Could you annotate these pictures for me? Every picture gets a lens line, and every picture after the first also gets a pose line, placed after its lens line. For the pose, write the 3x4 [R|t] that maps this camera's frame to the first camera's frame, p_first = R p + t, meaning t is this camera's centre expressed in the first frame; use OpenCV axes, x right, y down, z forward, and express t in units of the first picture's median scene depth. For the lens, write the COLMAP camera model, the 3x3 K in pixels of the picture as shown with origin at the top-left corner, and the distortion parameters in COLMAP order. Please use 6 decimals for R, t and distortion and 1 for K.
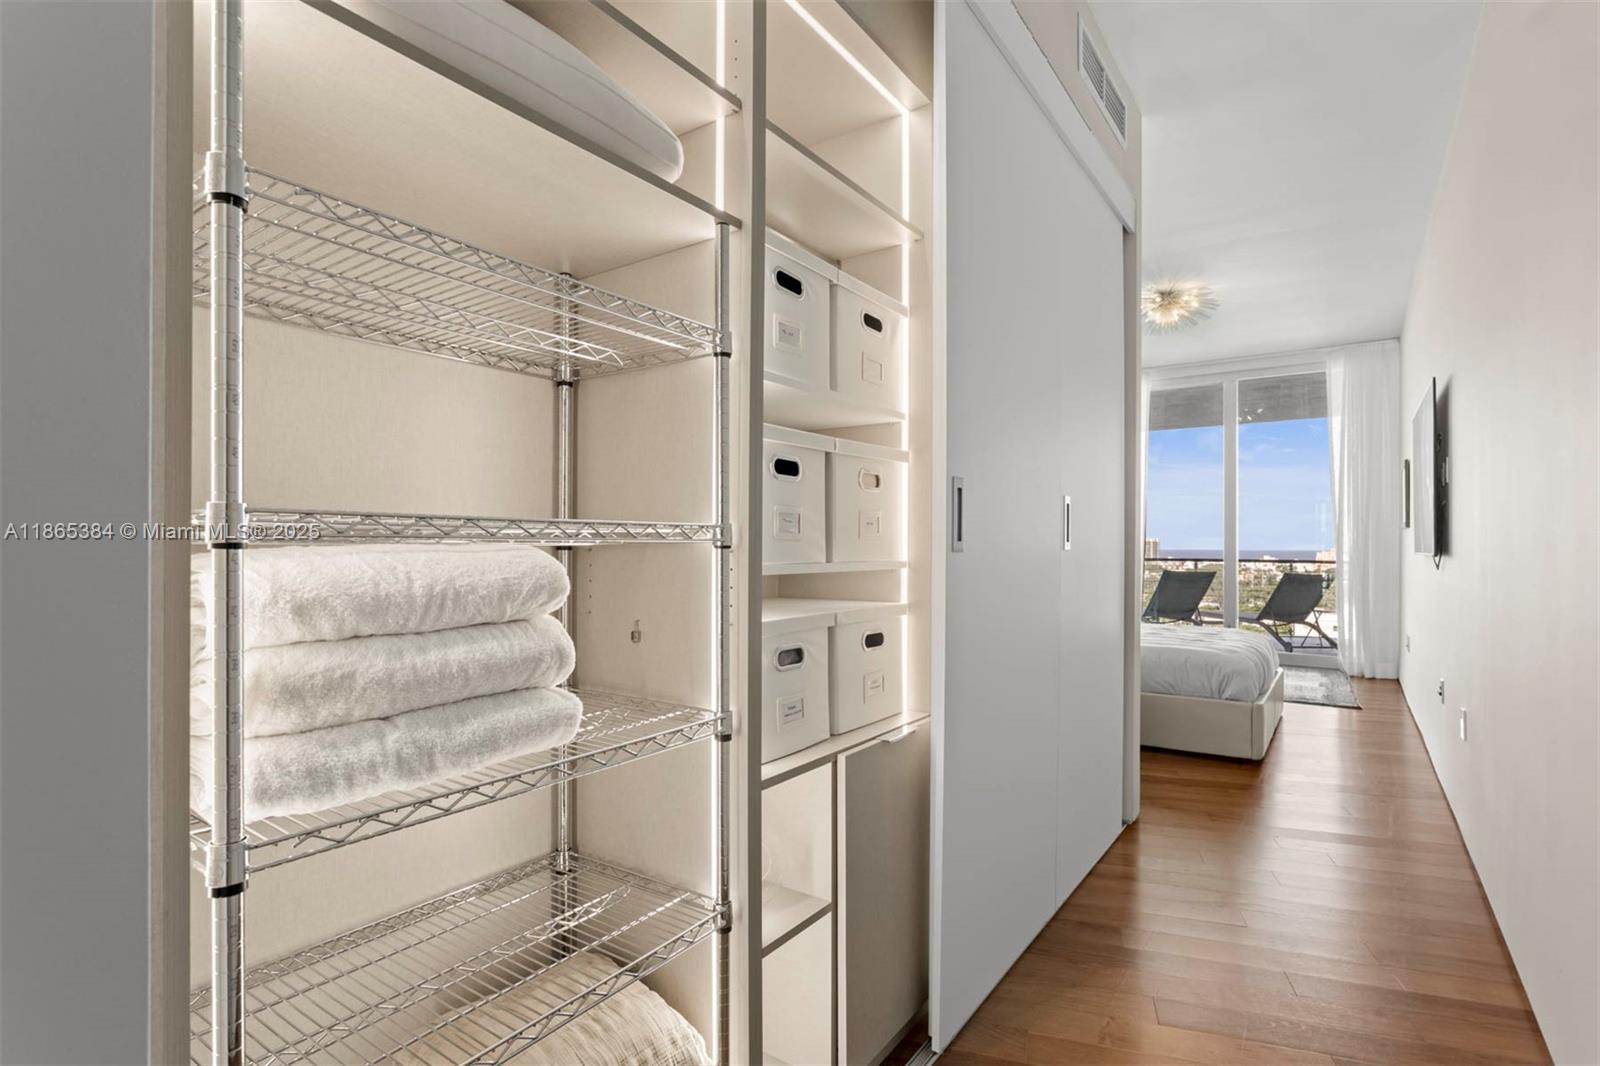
lens RADIAL K [[786.8, 0, 800.0], [0, 786.8, 533.0], [0, 0, 1]] dist [-0.004718, -0.000444]
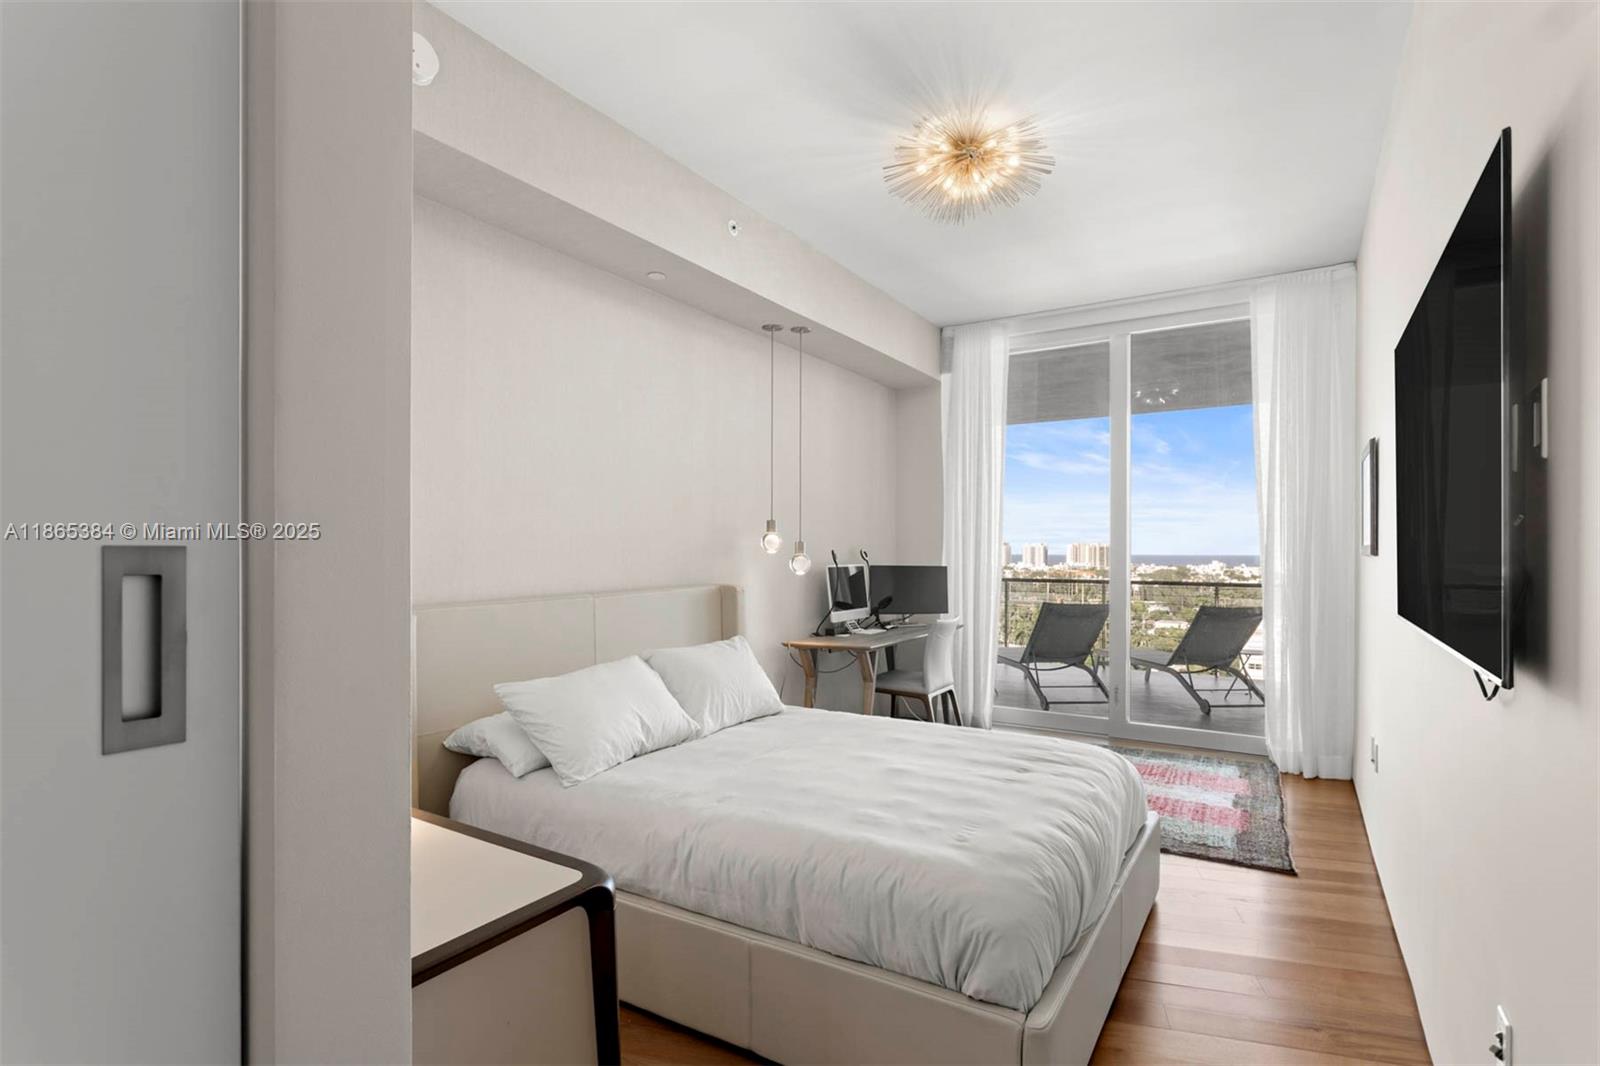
lens RADIAL K [[786.8, 0, 800.0], [0, 786.8, 533.0], [0, 0, 1]] dist [-0.004718, -0.000444]
pose [[0.998720, 0.004526, 0.050383, 0.262692], [-0.004431, 0.999988, -0.001993, -0.018231], [-0.050392, 0.001767, 0.998728, 0.361679]]
